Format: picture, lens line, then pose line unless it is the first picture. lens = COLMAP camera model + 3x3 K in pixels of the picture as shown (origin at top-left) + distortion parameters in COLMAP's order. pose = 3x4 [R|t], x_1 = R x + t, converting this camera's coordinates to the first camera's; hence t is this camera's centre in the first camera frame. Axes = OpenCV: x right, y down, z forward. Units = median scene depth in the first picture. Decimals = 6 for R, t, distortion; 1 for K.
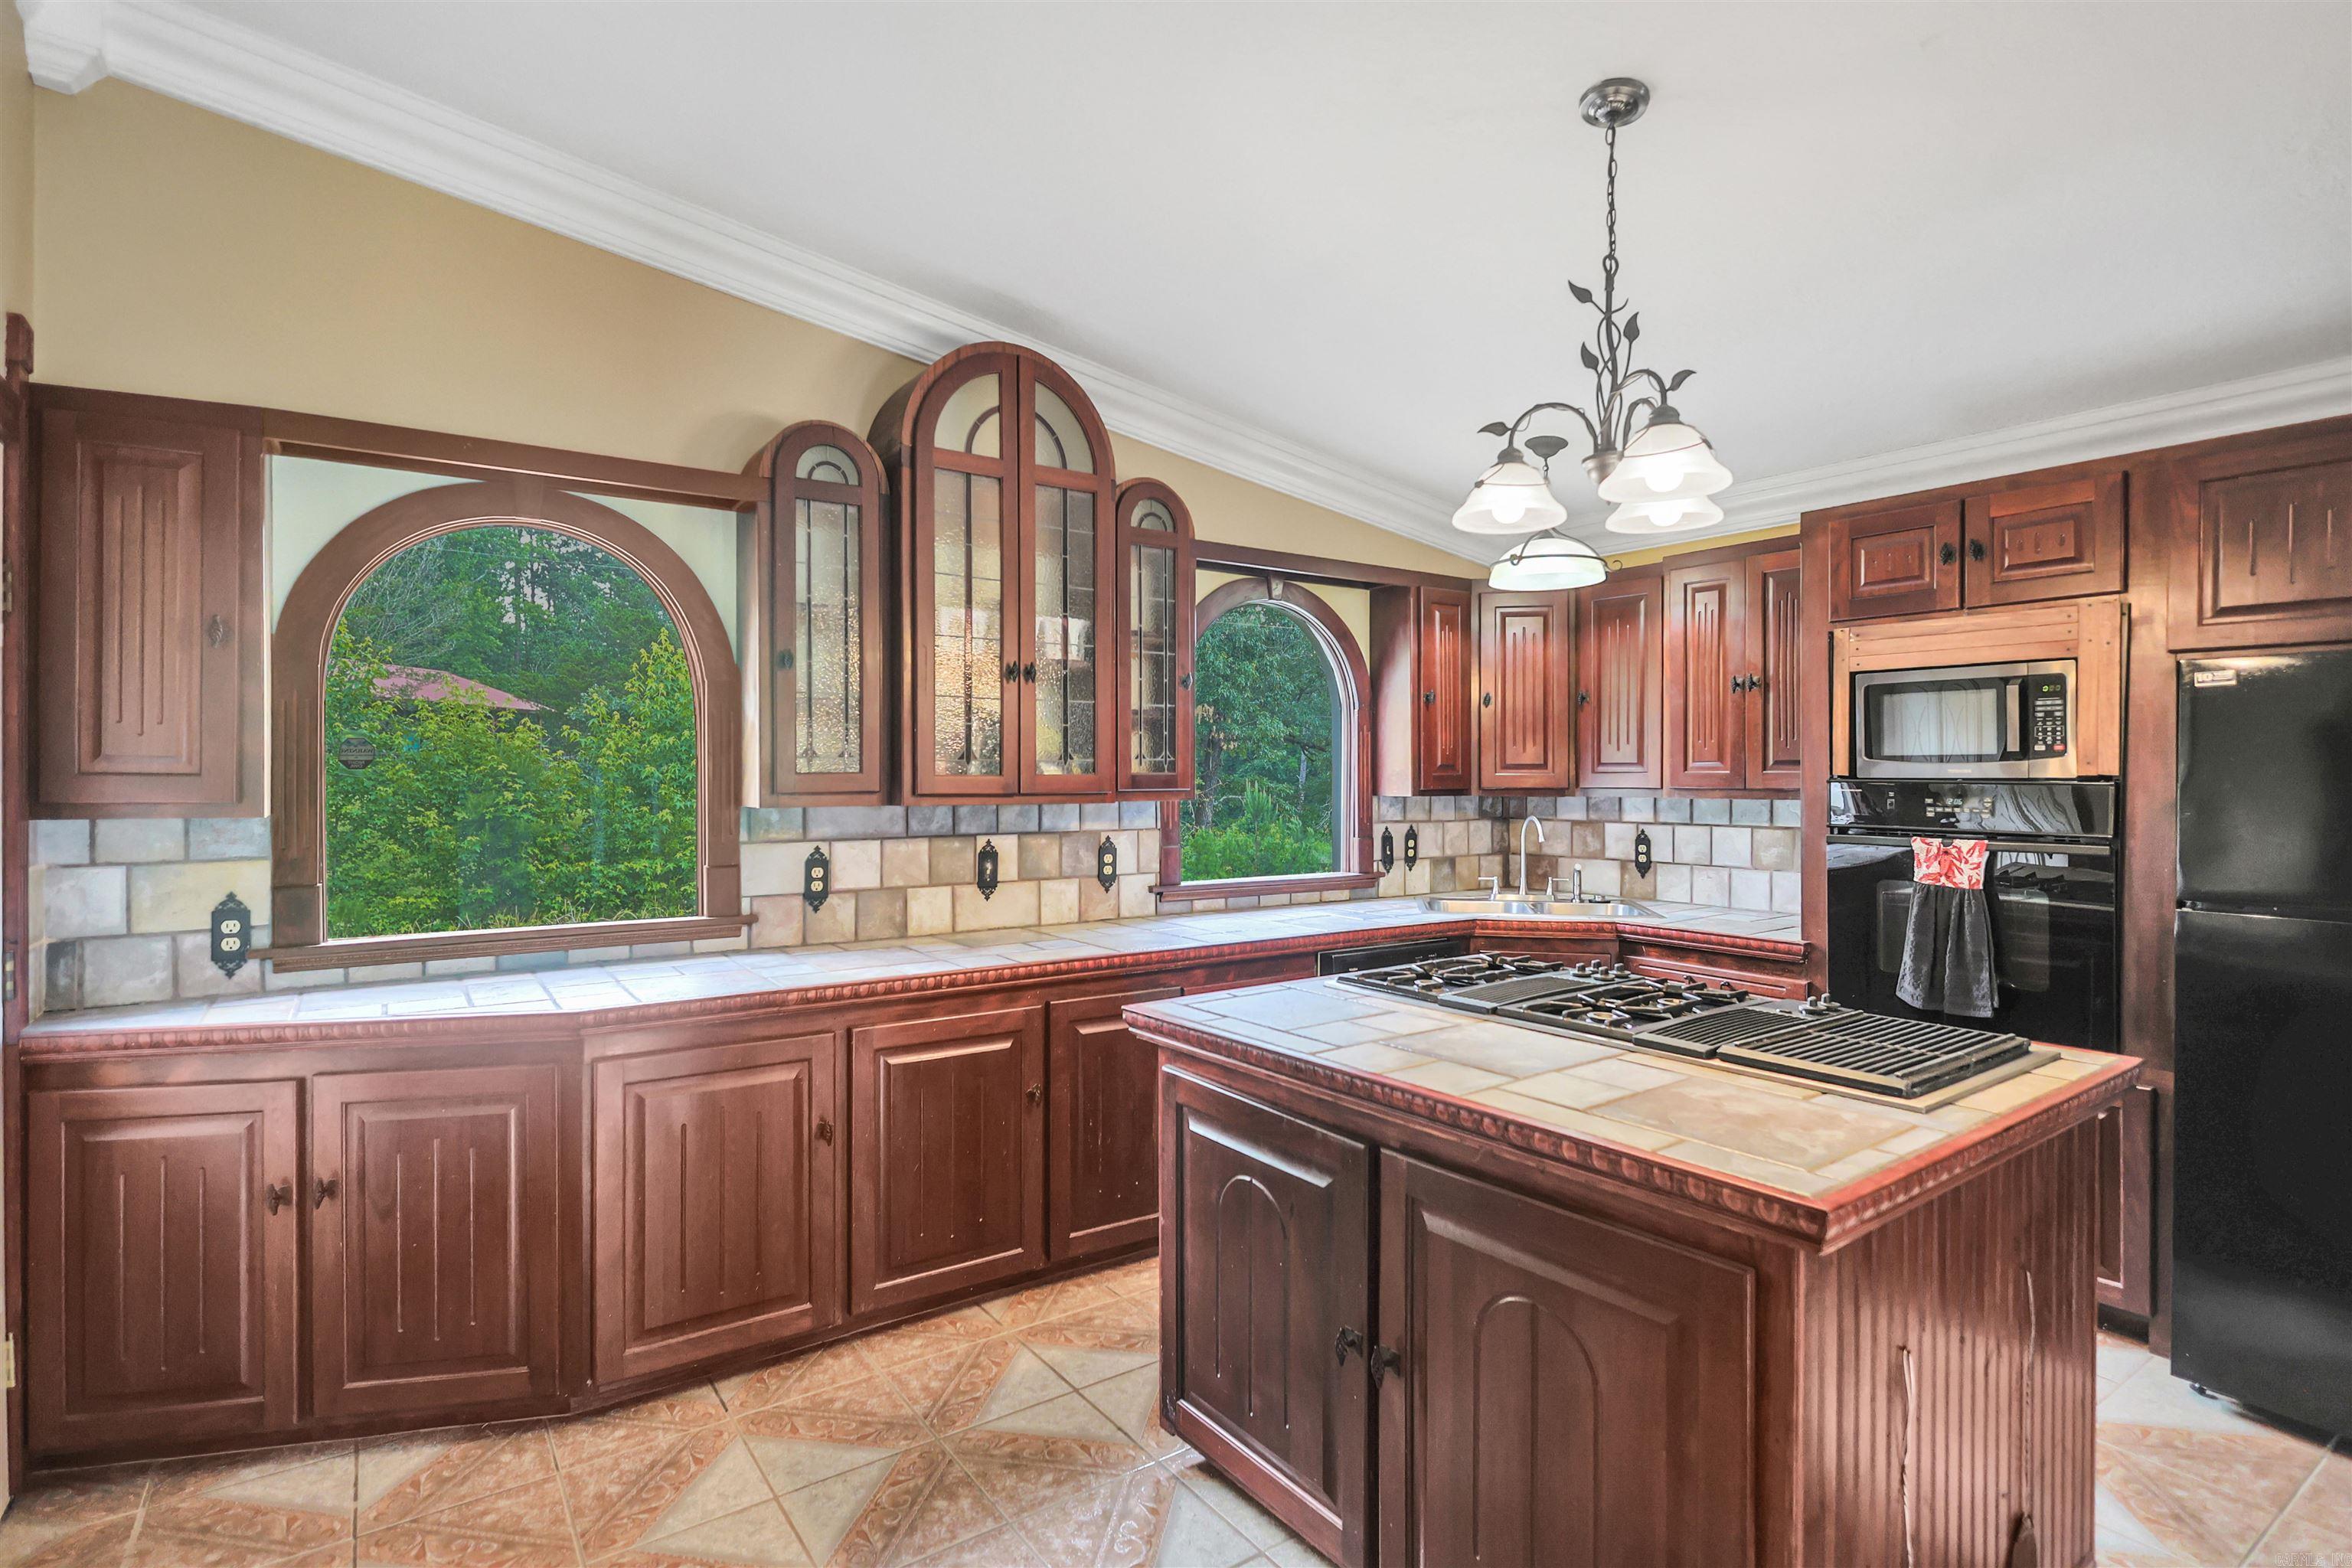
lens RADIAL K [[1118.7, 0, 1173.7], [0, 1118.7, 791.1], [0, 0, 1]] dist [-0.000689, 0.000116]
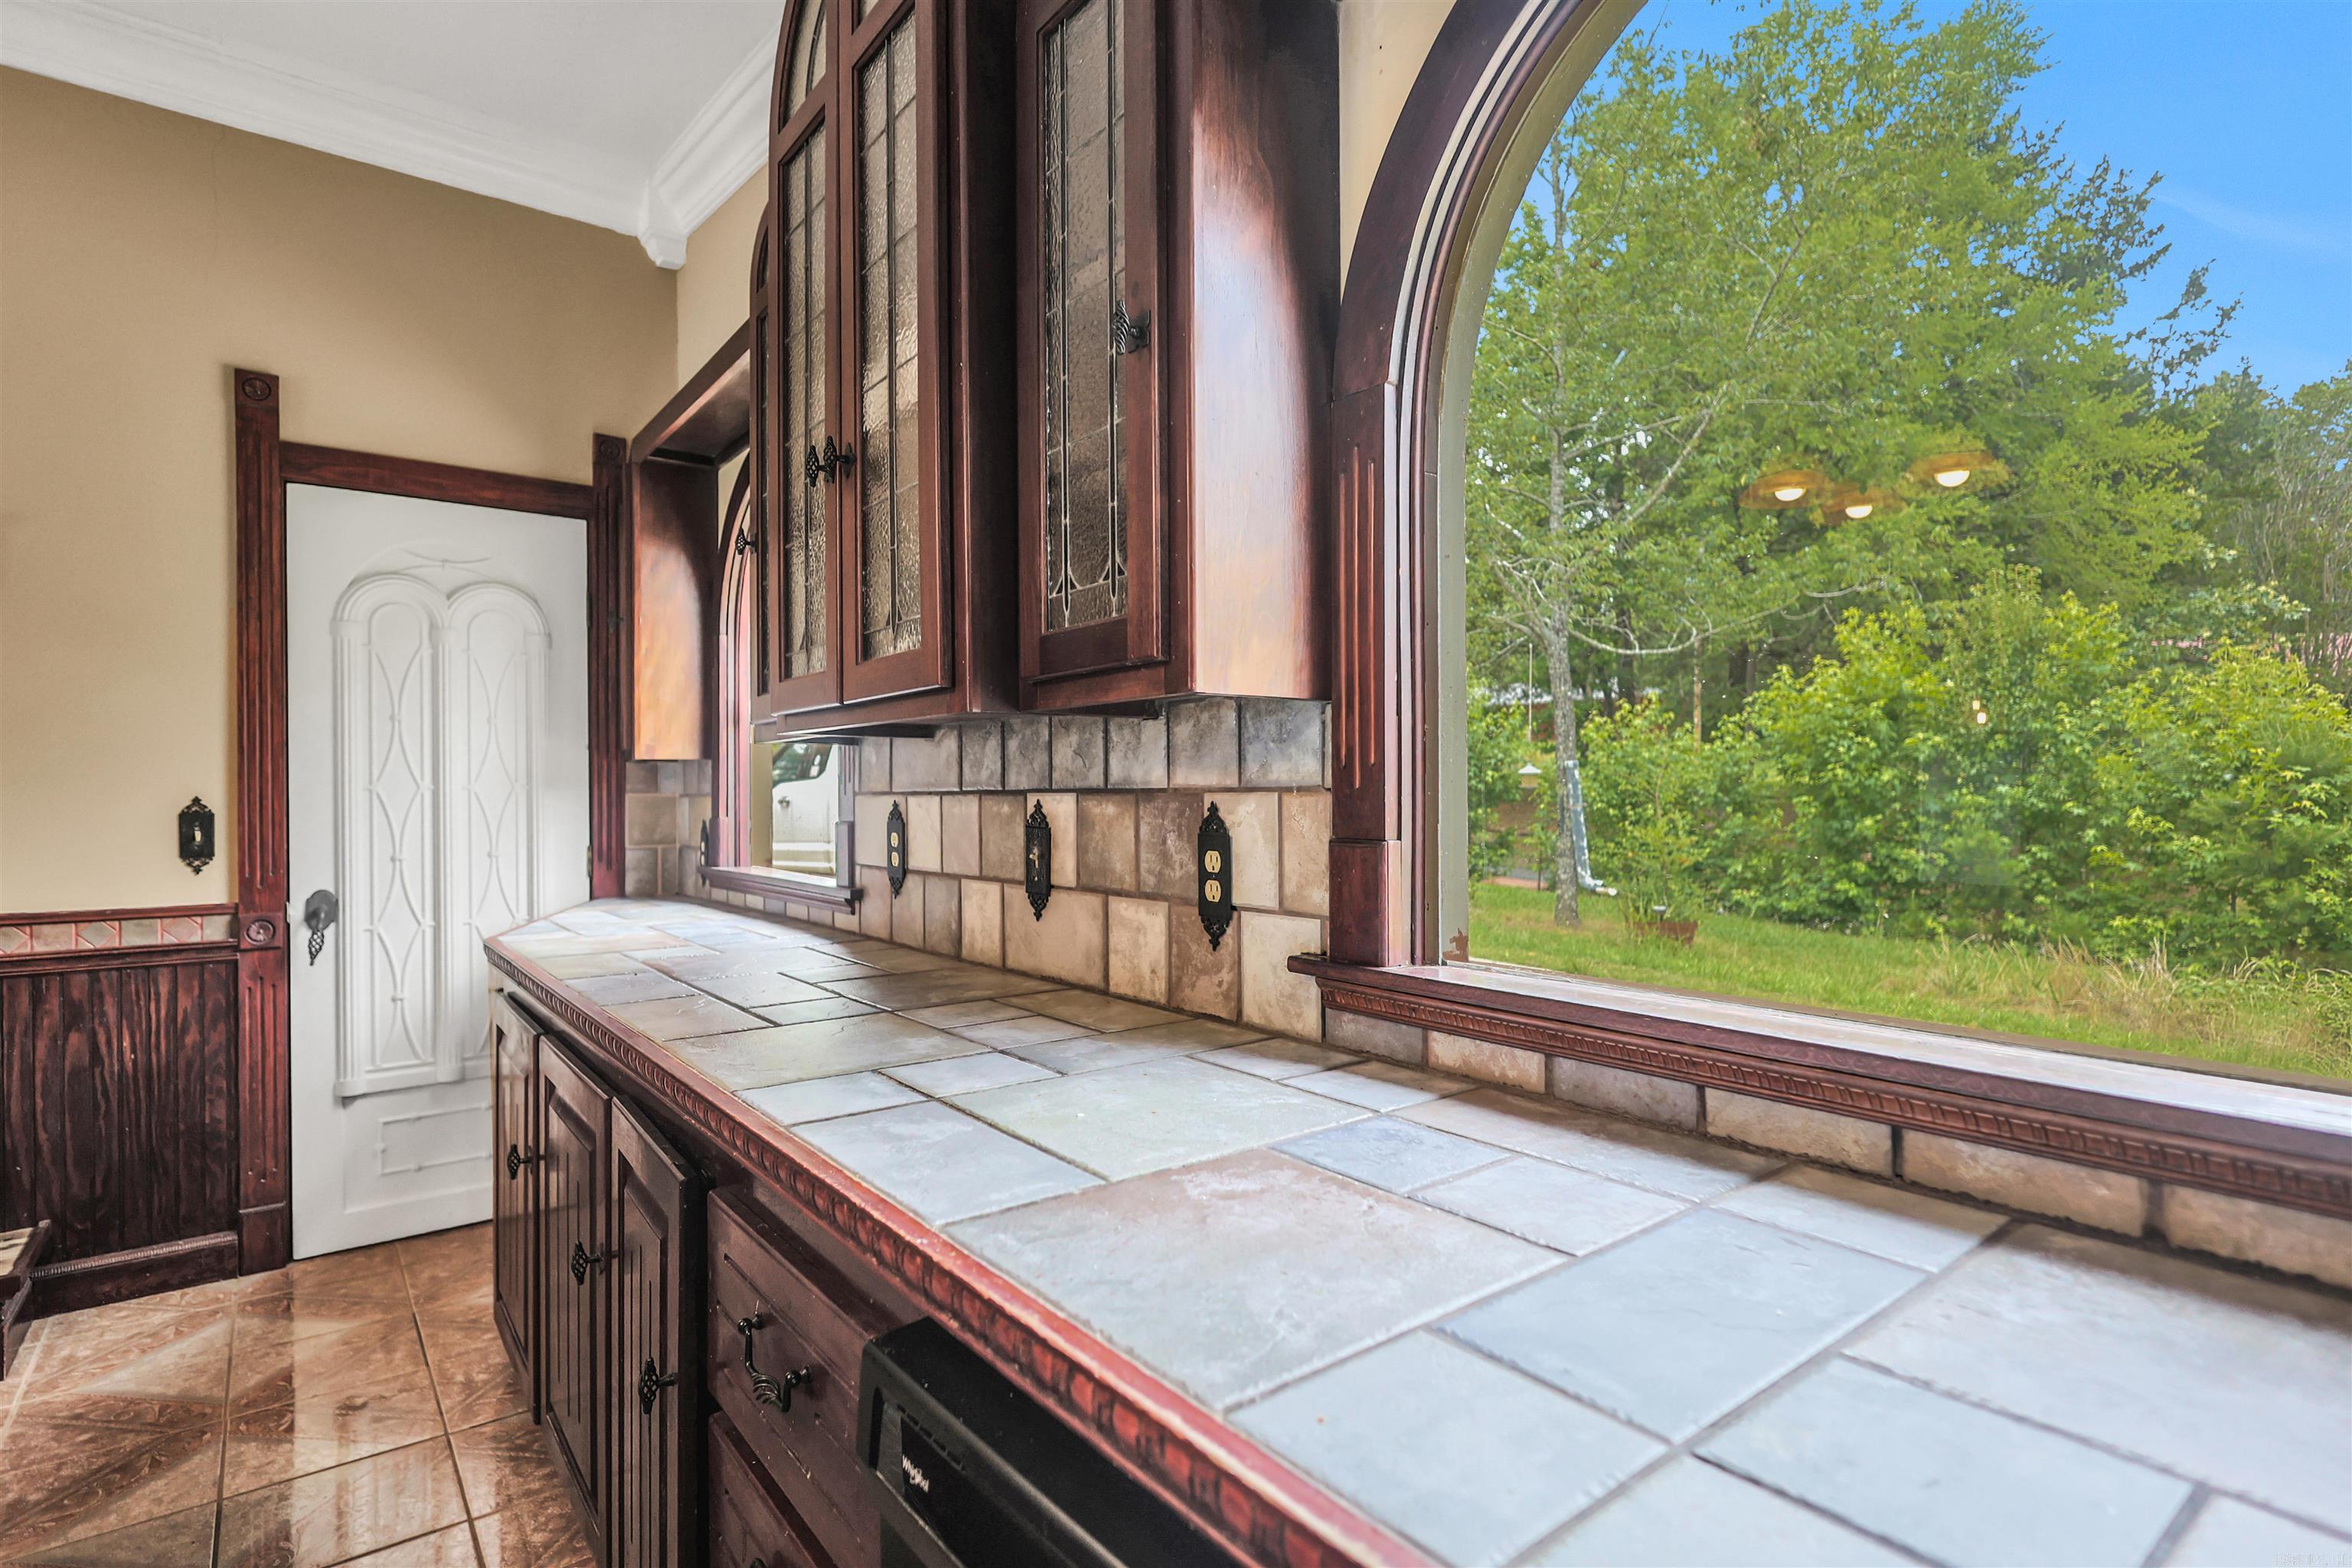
lens RADIAL K [[1118.7, 0, 1173.7], [0, 1118.7, 791.1], [0, 0, 1]] dist [-0.000689, 0.000116]
pose [[0.051952, -0.000138, -0.998650, 0.381344], [0.002282, 0.999997, -0.000020, 0.042072], [0.998647, -0.002278, 0.051952, 1.127114]]
